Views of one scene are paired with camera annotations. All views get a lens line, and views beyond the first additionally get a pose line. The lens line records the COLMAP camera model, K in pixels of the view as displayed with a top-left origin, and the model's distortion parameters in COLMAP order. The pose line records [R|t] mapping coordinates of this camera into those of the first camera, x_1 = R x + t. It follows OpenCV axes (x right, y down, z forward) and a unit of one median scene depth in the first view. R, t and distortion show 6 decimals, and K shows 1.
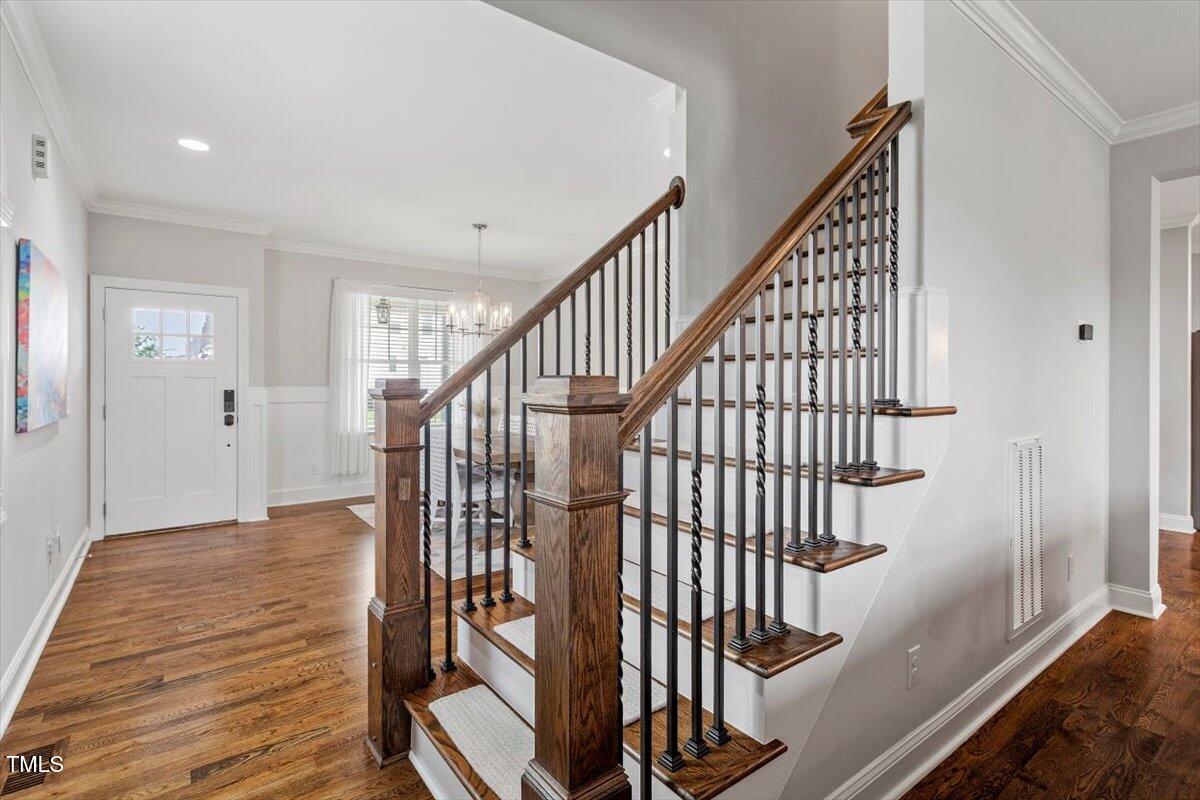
lens RADIAL K [[578.5, 0, 596.9], [0, 578.5, 380.4], [0, 0, 1]] dist [0.000160, 0.000182]
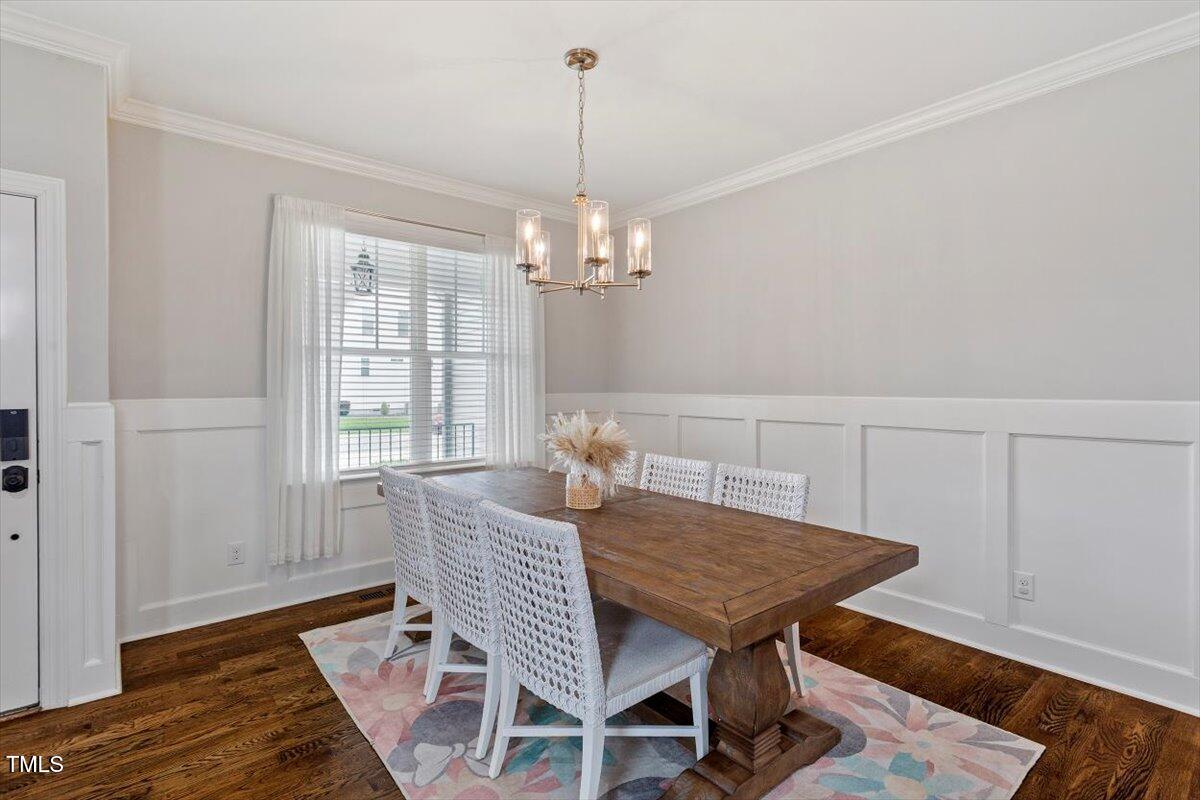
lens RADIAL K [[576.8, 0, 596.3], [0, 576.8, 383.9], [0, 0, 1]] dist [-0.001352, 0.001114]
pose [[0.999047, -0.002813, 0.043554, -0.182564], [0.002856, 0.999995, -0.000925, -0.000967], [-0.043551, 0.001049, 0.999051, 0.457893]]
